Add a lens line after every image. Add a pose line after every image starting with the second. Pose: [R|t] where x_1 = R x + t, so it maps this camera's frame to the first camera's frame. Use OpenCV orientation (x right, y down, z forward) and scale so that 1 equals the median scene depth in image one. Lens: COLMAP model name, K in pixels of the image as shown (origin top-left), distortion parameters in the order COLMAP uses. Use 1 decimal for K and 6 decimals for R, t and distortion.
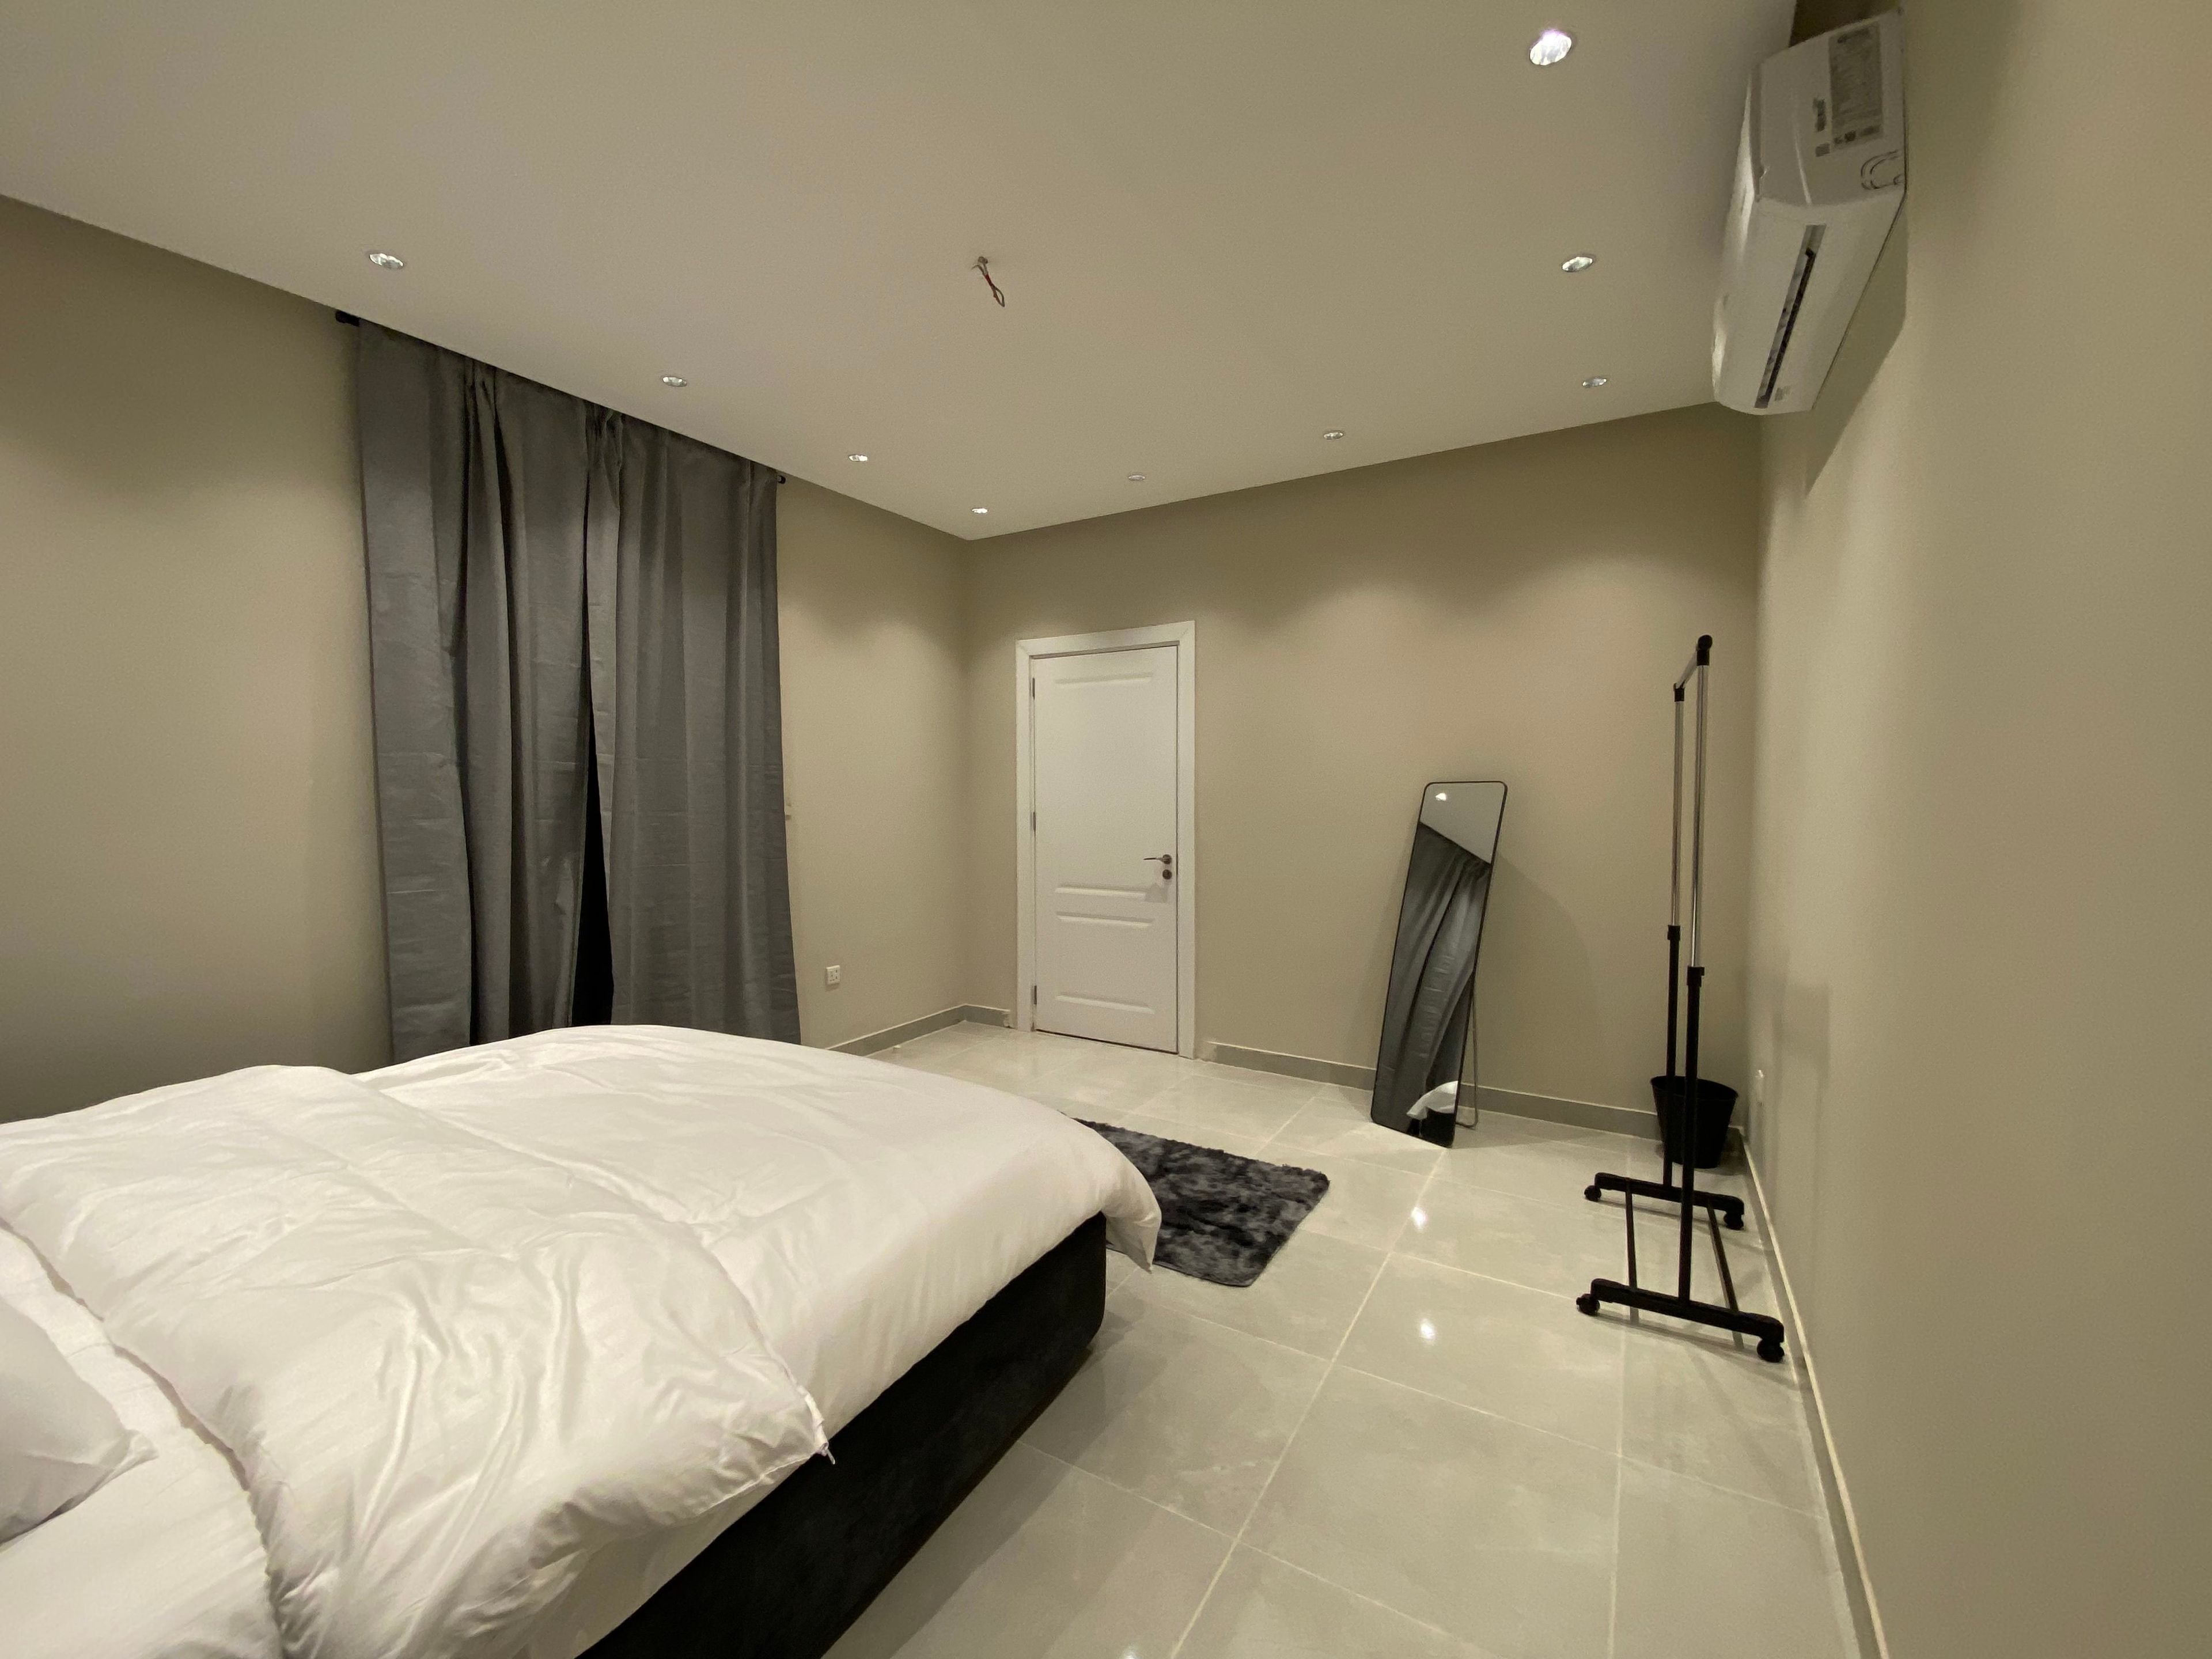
lens RADIAL K [[907.3, 0, 1106.0], [0, 907.3, 829.5], [0, 0, 1]] dist [0.001523, 0.000102]
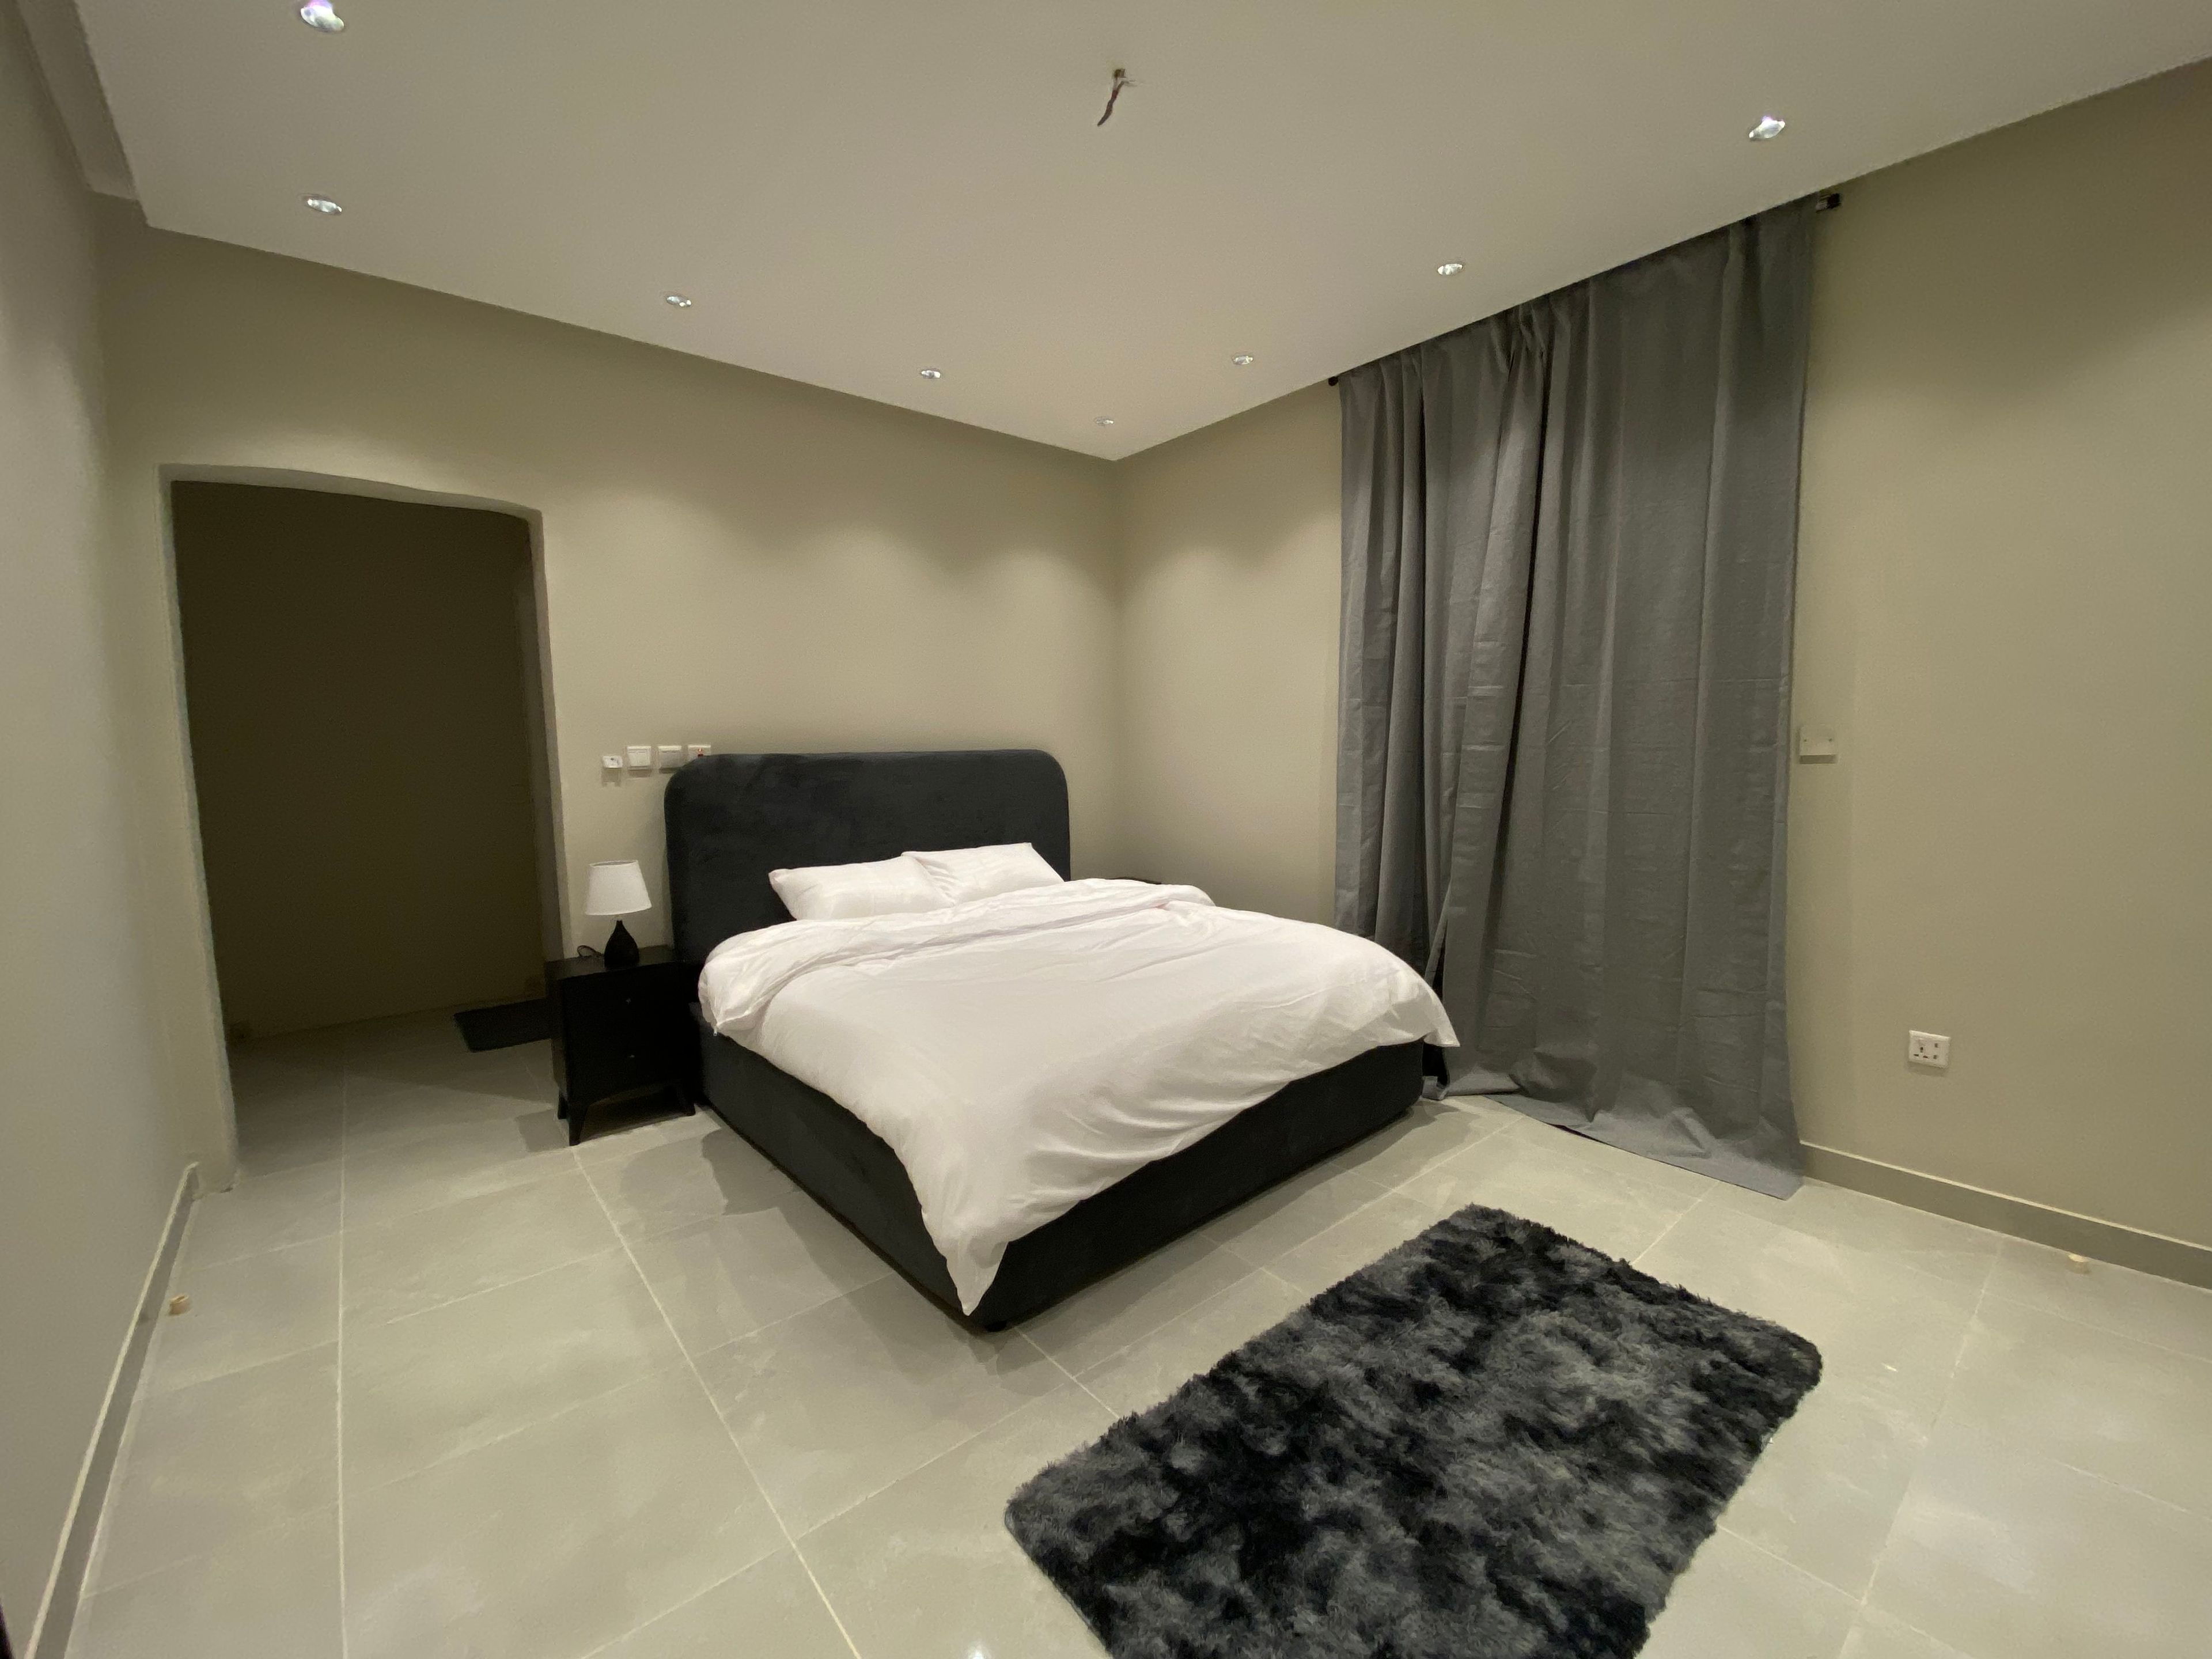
lens RADIAL K [[907.3, 0, 1106.0], [0, 907.3, 829.5], [0, 0, 1]] dist [0.001523, 0.000102]
pose [[-0.339028, 0.104024, -0.935007, 0.592599], [-0.025787, 0.992467, 0.119766, -0.041991], [0.940423, 0.064715, -0.333792, 1.102355]]
